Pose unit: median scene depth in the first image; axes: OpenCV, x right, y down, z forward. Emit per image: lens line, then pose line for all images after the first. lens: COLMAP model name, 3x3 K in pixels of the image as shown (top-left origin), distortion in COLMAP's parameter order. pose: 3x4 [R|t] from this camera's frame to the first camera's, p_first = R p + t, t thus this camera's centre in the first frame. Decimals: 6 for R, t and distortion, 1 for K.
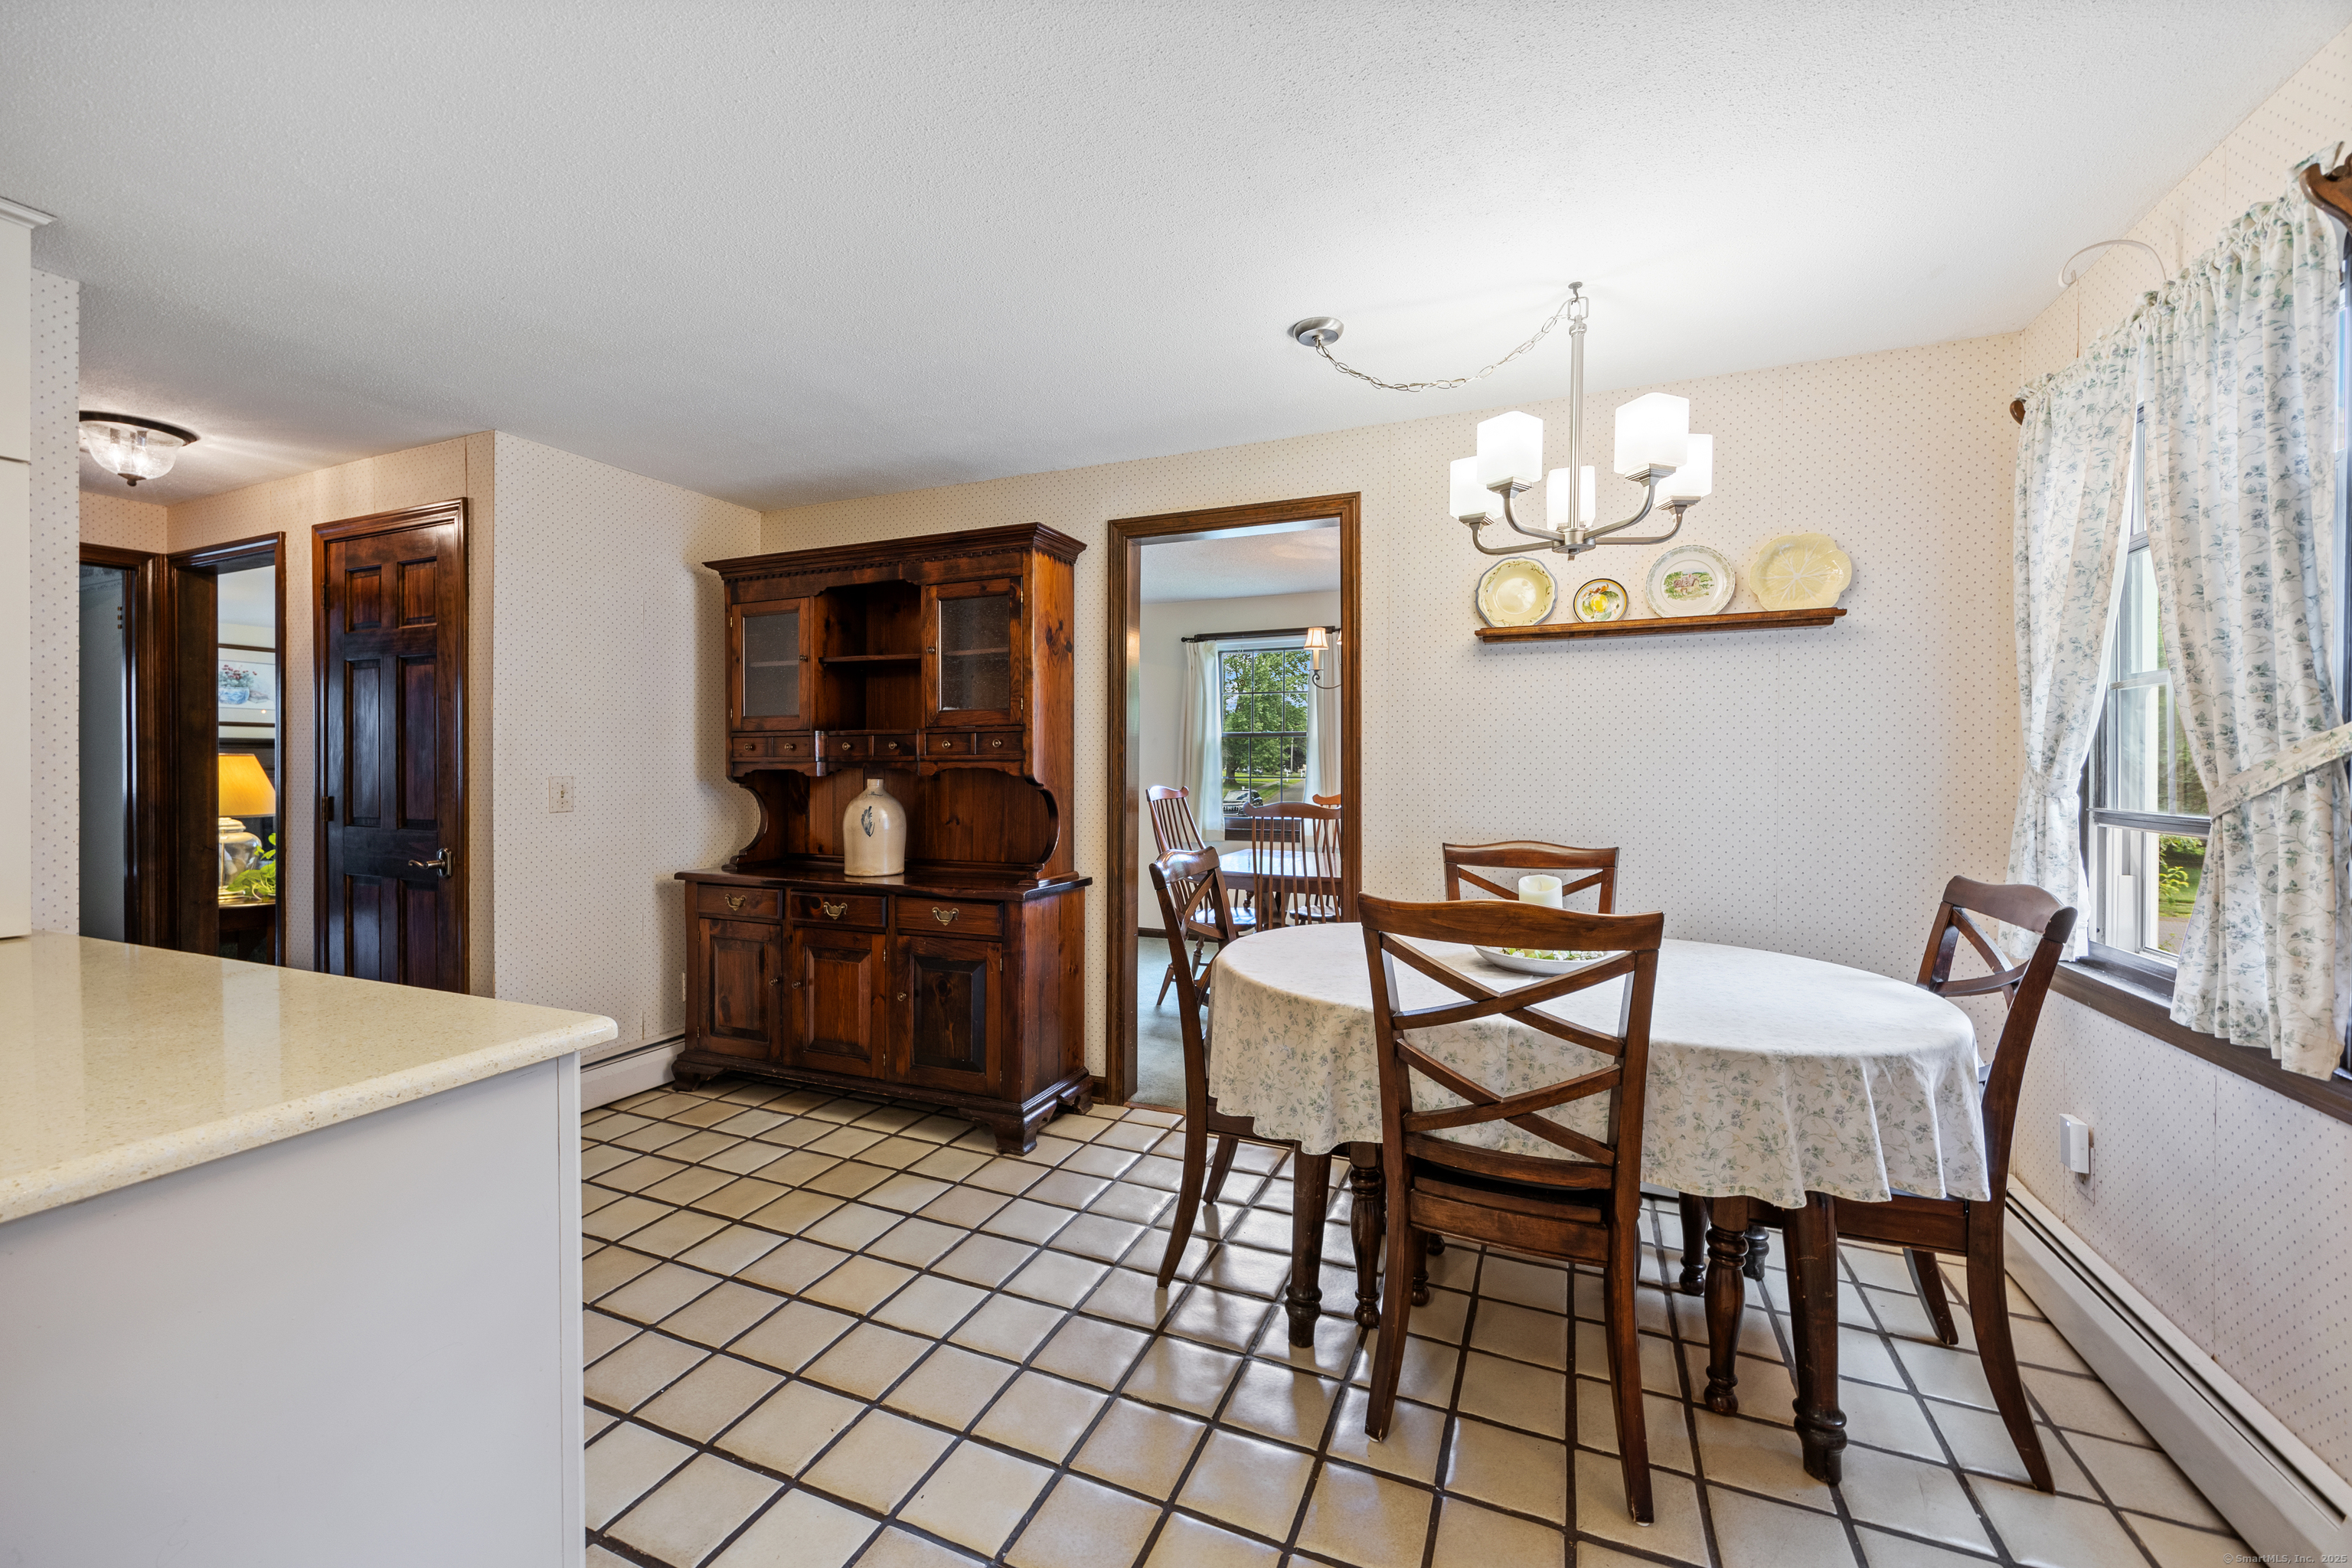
lens RADIAL K [[914.1, 0, 1174.8], [0, 914.1, 773.0], [0, 0, 1]] dist [-0.001614, -0.000194]
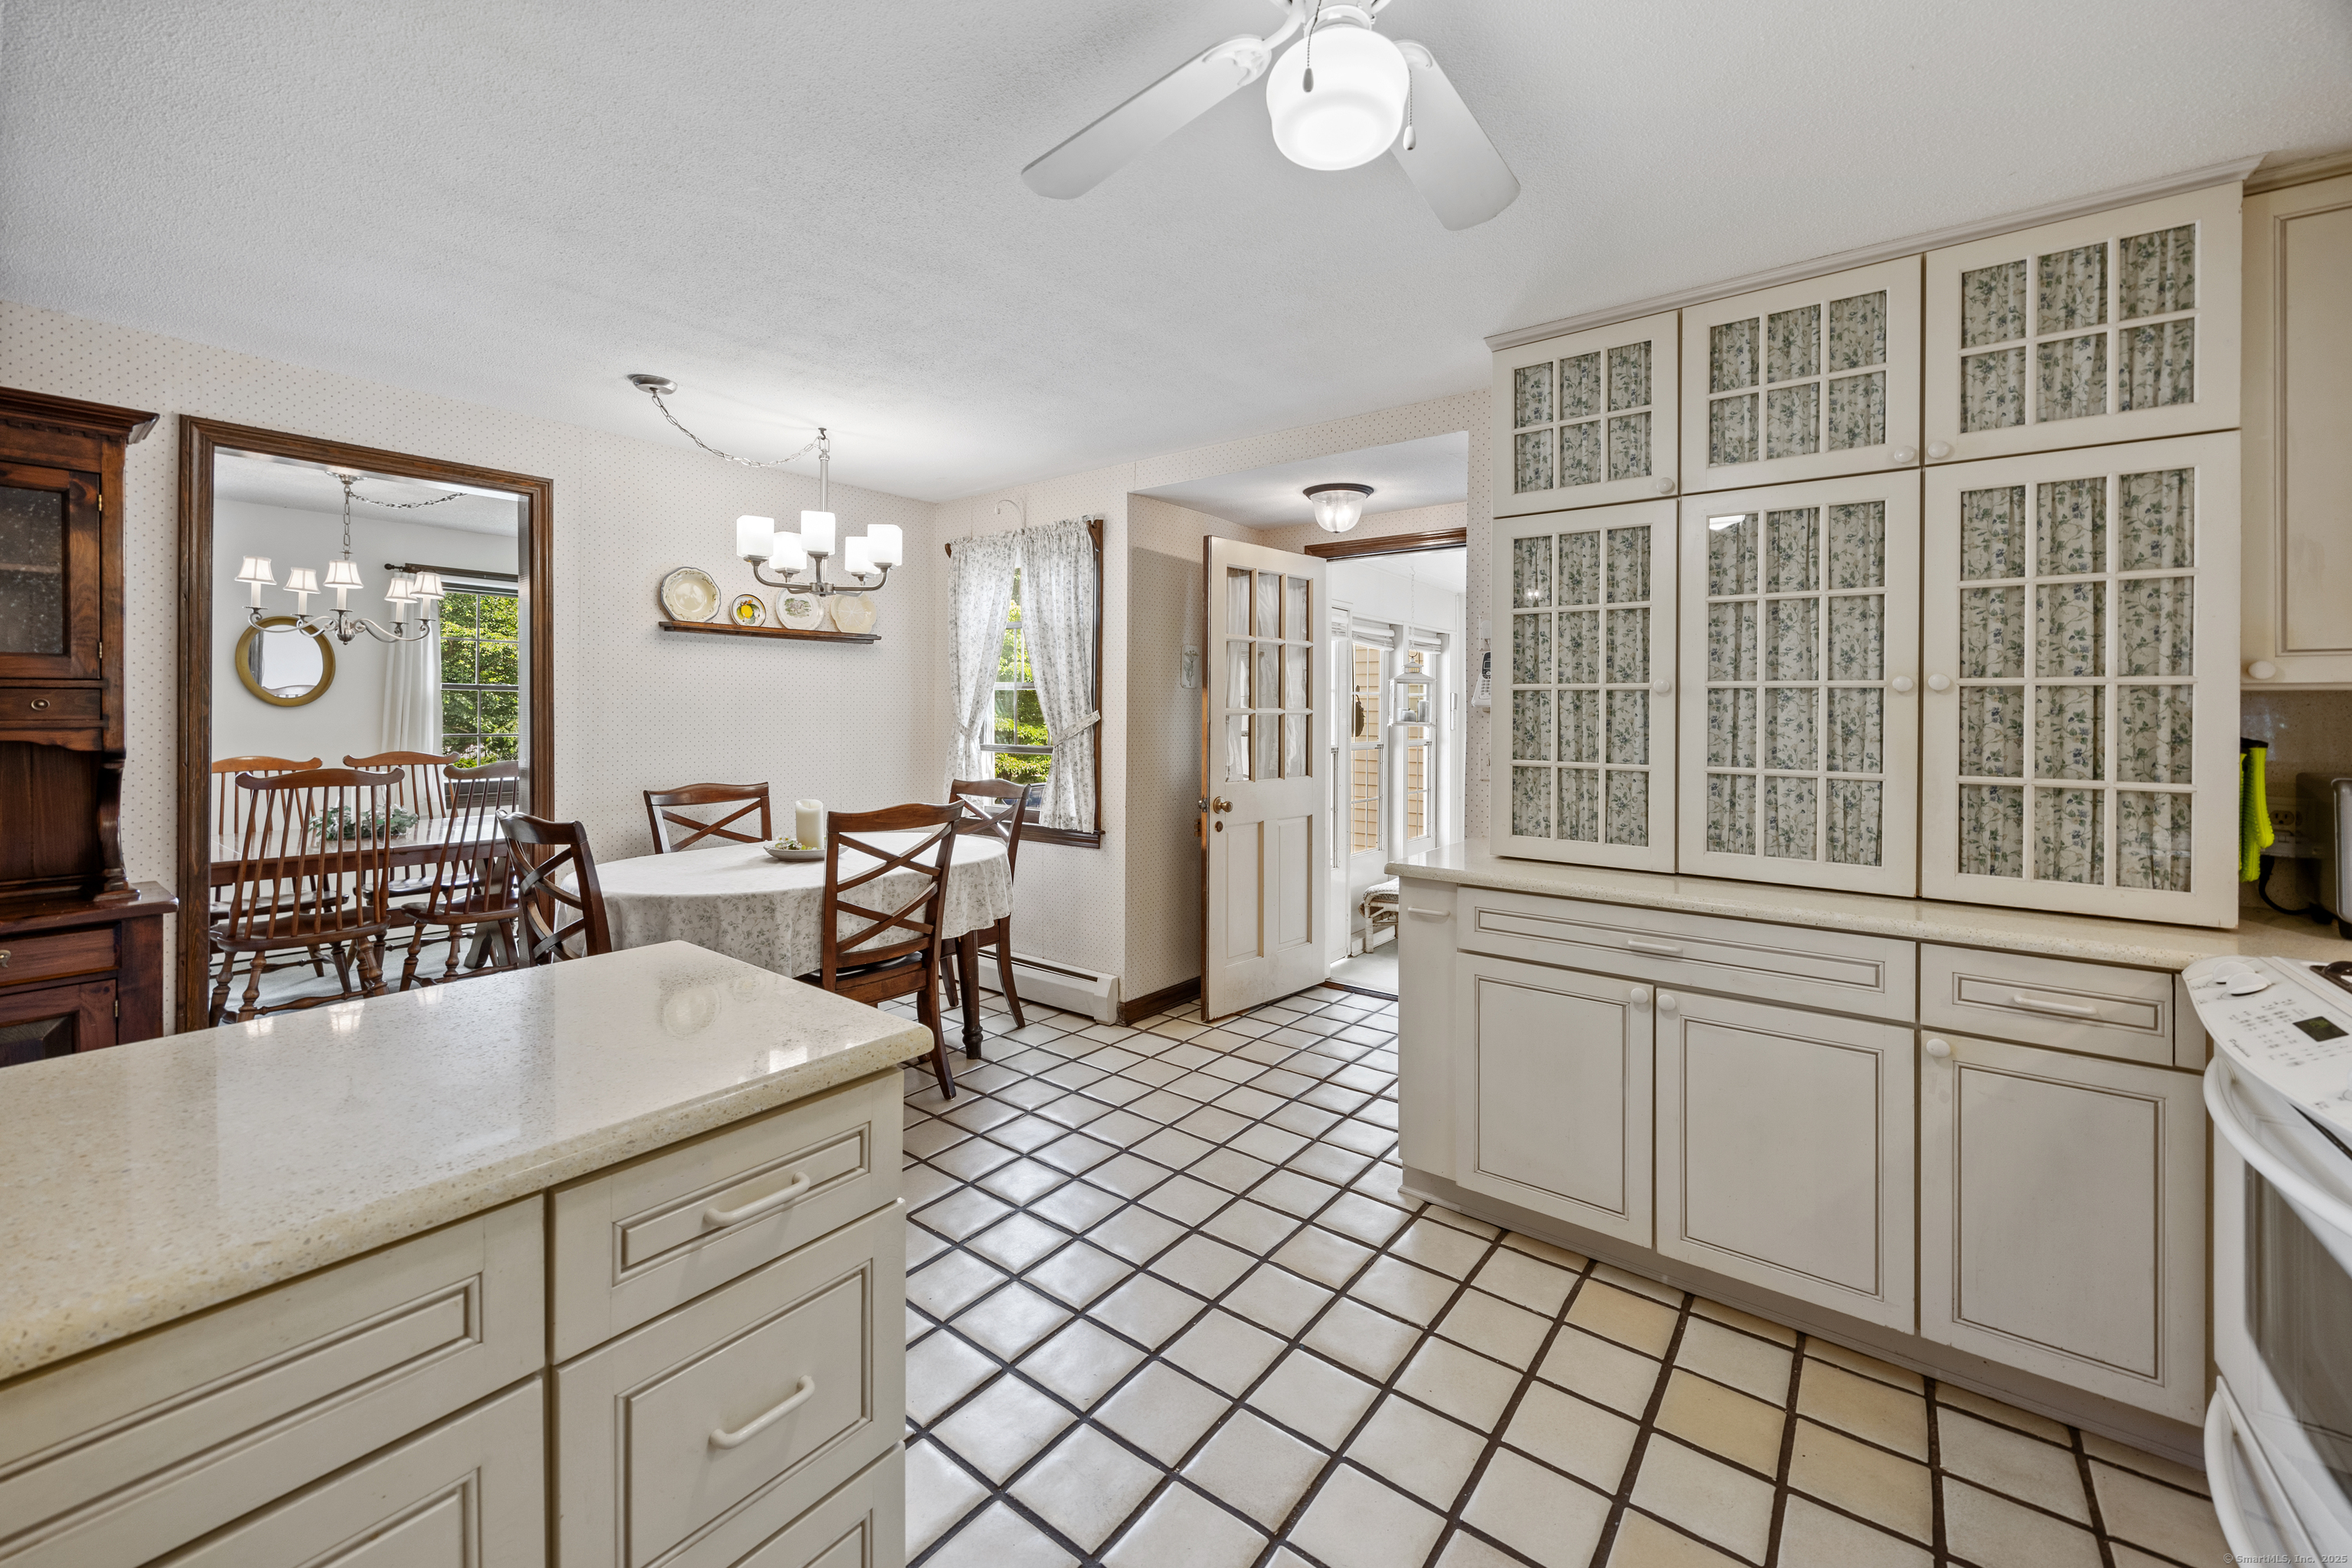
lens RADIAL K [[928.8, 0, 1176.5], [0, 928.8, 713.7], [0, 0, 1]] dist [0.000316, 0.000035]
pose [[0.256532, 0.000167, 0.966536, -0.653147], [0.007471, 0.999970, -0.002156, -0.017428], [-0.966507, 0.007774, 0.256523, -0.010052]]
